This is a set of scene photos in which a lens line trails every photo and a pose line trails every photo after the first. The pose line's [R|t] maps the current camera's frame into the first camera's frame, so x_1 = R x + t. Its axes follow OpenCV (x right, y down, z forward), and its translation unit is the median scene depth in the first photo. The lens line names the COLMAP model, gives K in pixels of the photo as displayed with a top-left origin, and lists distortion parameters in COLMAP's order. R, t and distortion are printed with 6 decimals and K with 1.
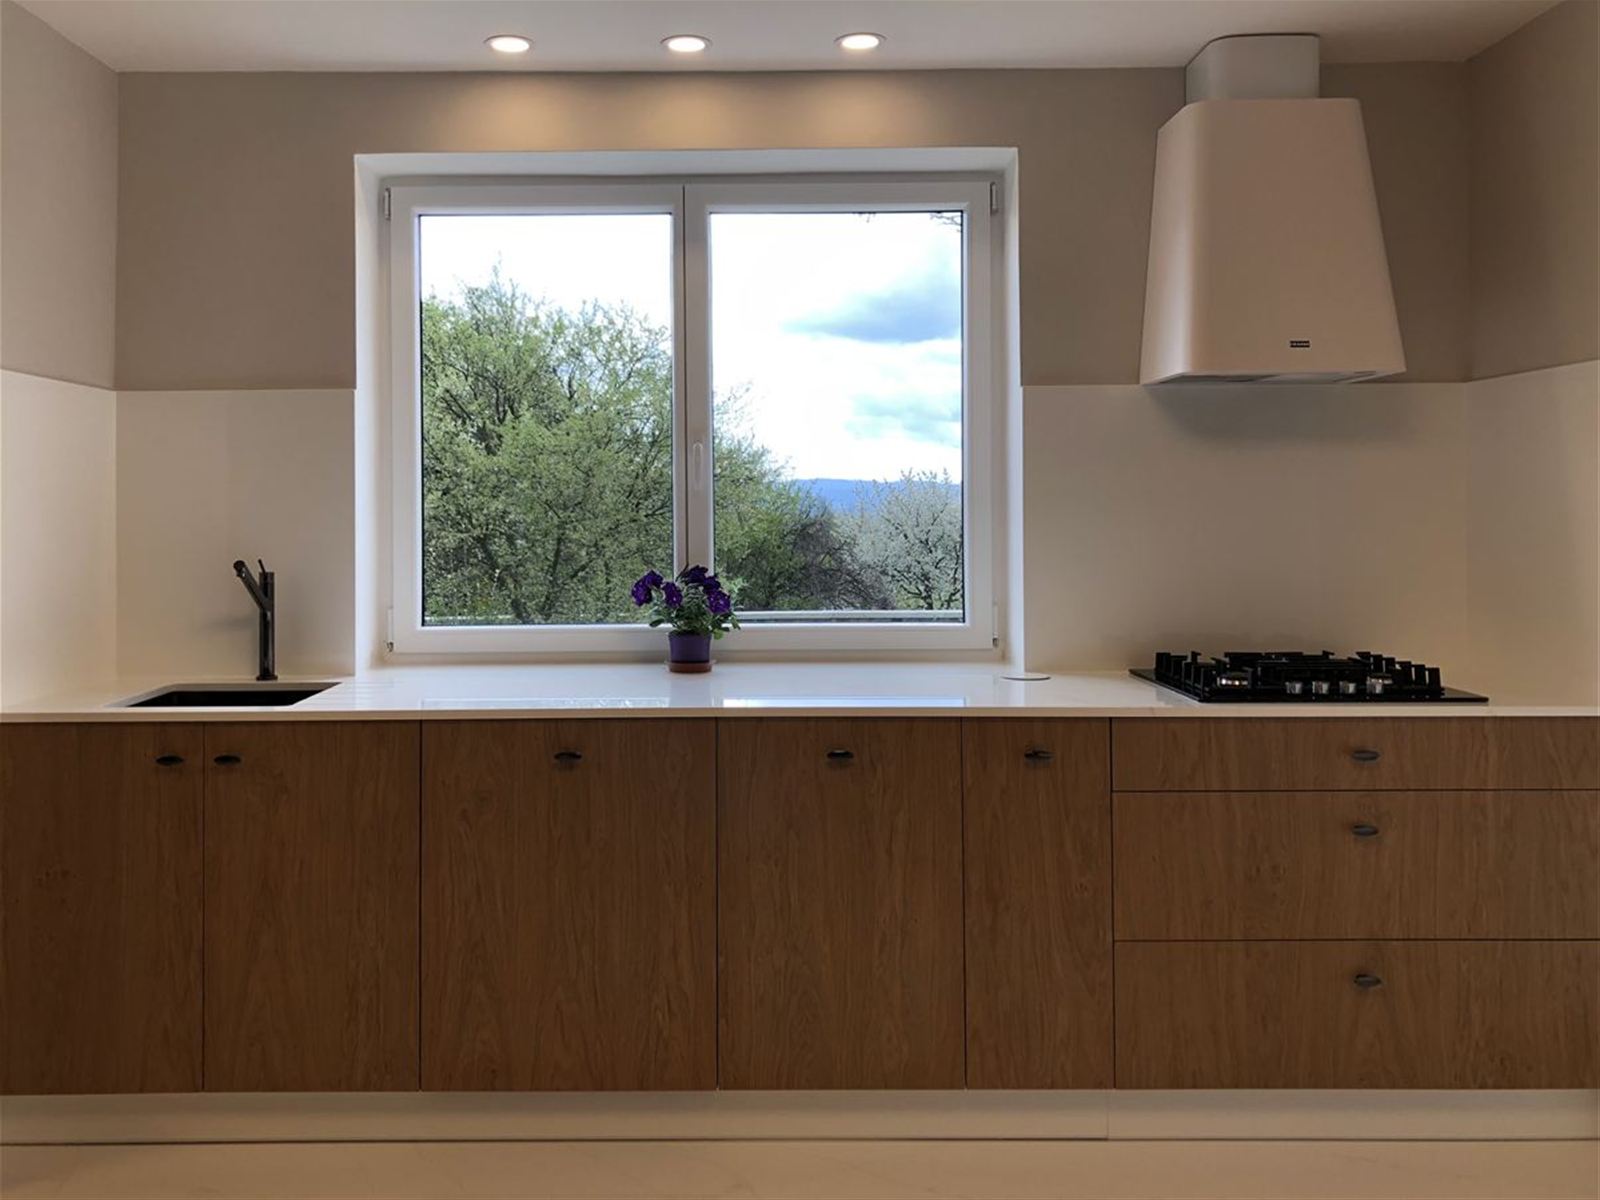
lens RADIAL K [[1317.6, 0, 798.7], [0, 1317.6, 515.7], [0, 0, 1]] dist [0.092351, -0.180868]
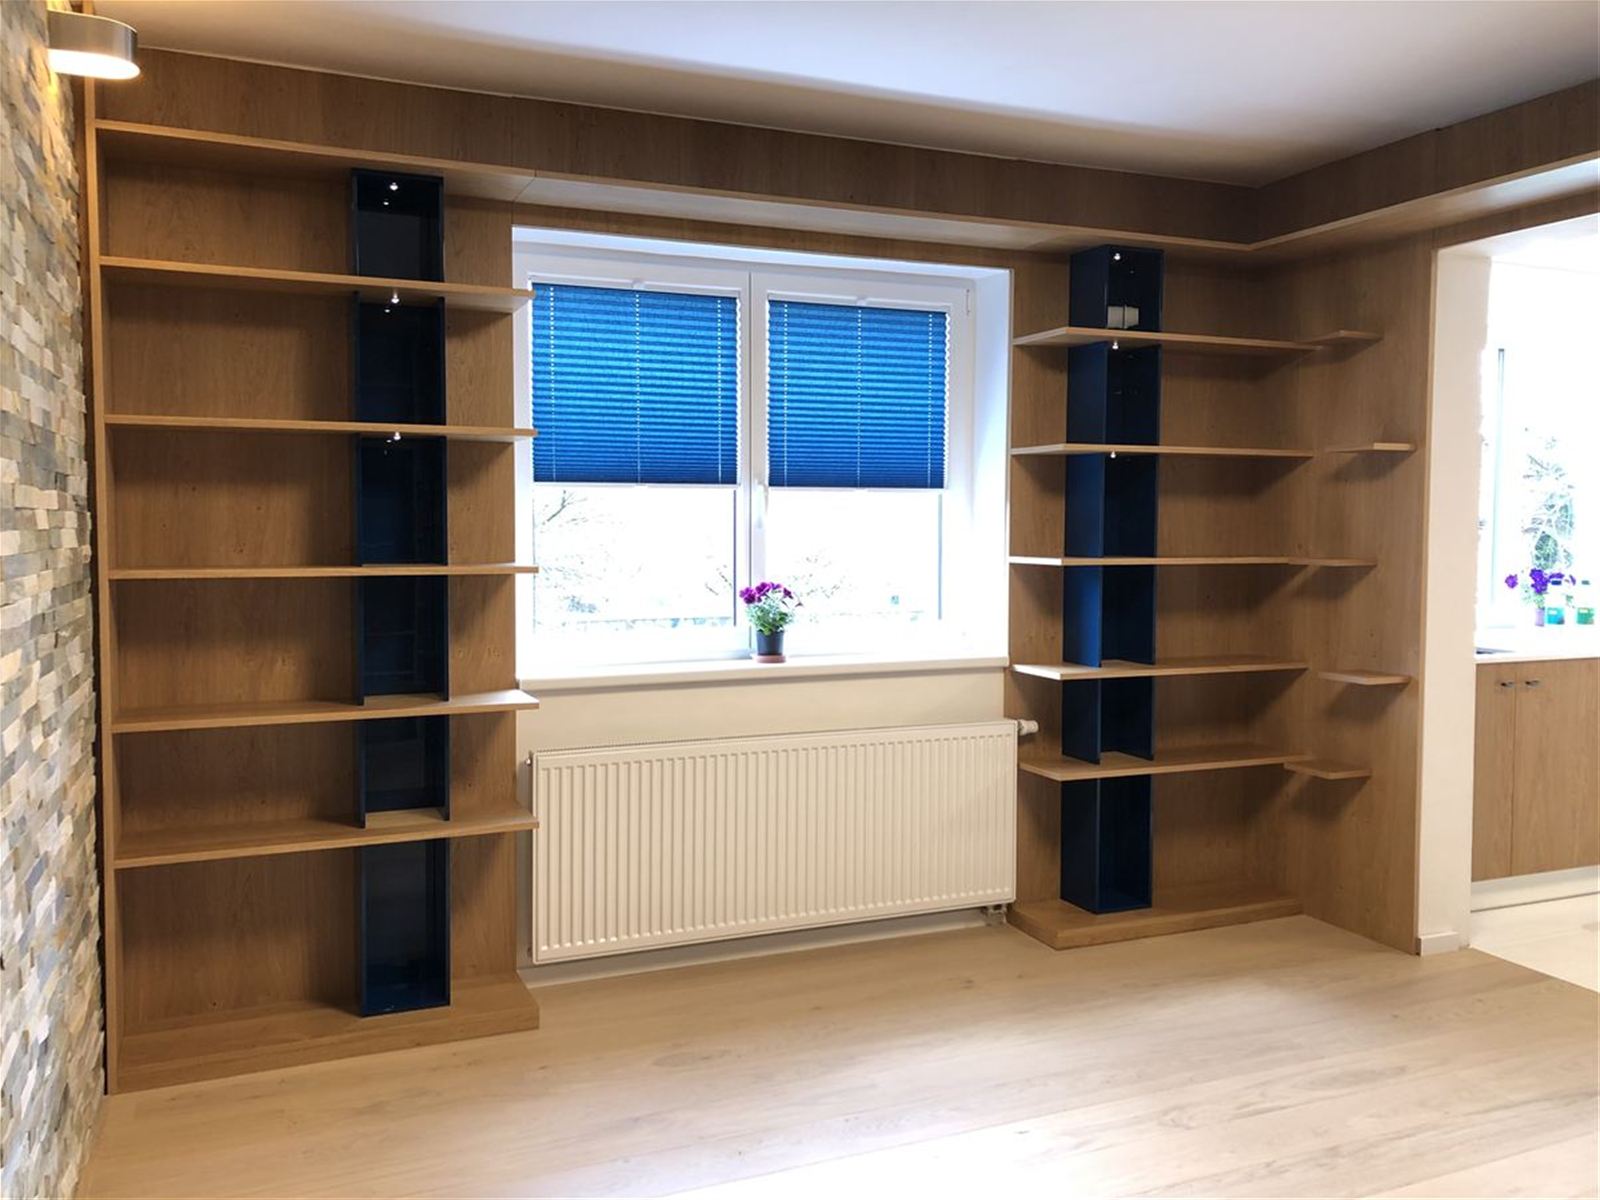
lens RADIAL K [[1305.5, 0, 816.2], [0, 1305.5, 587.7], [0, 0, 1]] dist [0.074933, -0.092059]
pose [[0.913023, -0.009454, 0.407799, -1.964344], [-0.012717, 0.998586, 0.051622, -0.016645], [-0.407710, -0.052318, 0.911611, -0.173945]]
